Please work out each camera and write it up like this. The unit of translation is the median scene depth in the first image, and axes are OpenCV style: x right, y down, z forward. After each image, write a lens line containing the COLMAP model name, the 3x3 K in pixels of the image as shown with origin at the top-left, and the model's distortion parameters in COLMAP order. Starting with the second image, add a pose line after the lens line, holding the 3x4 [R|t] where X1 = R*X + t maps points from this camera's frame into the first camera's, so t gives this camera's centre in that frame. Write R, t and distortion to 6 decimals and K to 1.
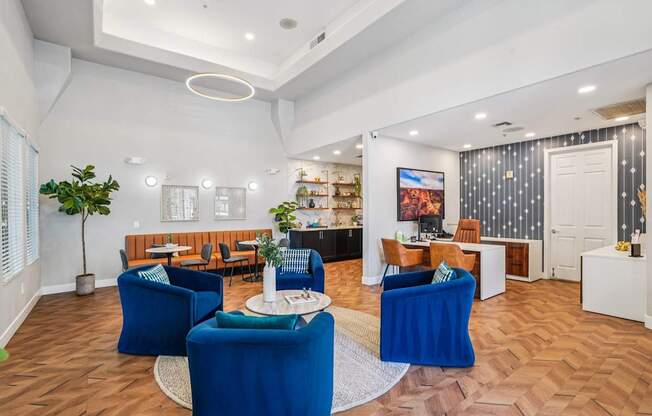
lens RADIAL K [[300.6, 0, 328.7], [0, 300.6, 211.8], [0, 0, 1]] dist [0.001342, 0.000714]
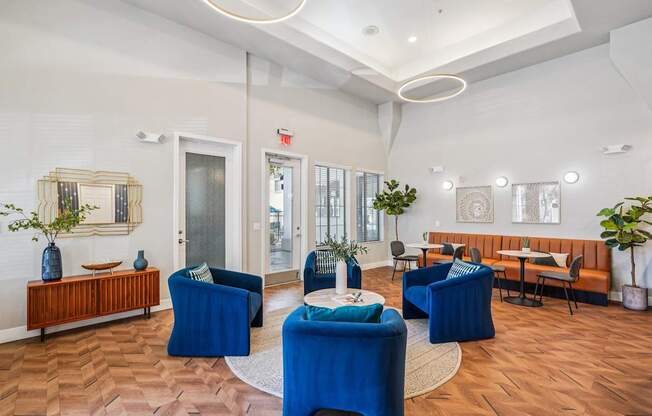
lens RADIAL K [[300.6, 0, 328.7], [0, 300.6, 211.8], [0, 0, 1]] dist [0.001342, 0.000714]
pose [[0.114913, -0.000294, -0.993376, 0.459129], [-0.006958, 0.999975, -0.001101, 0.000368], [0.993351, 0.007039, 0.114908, 0.421072]]
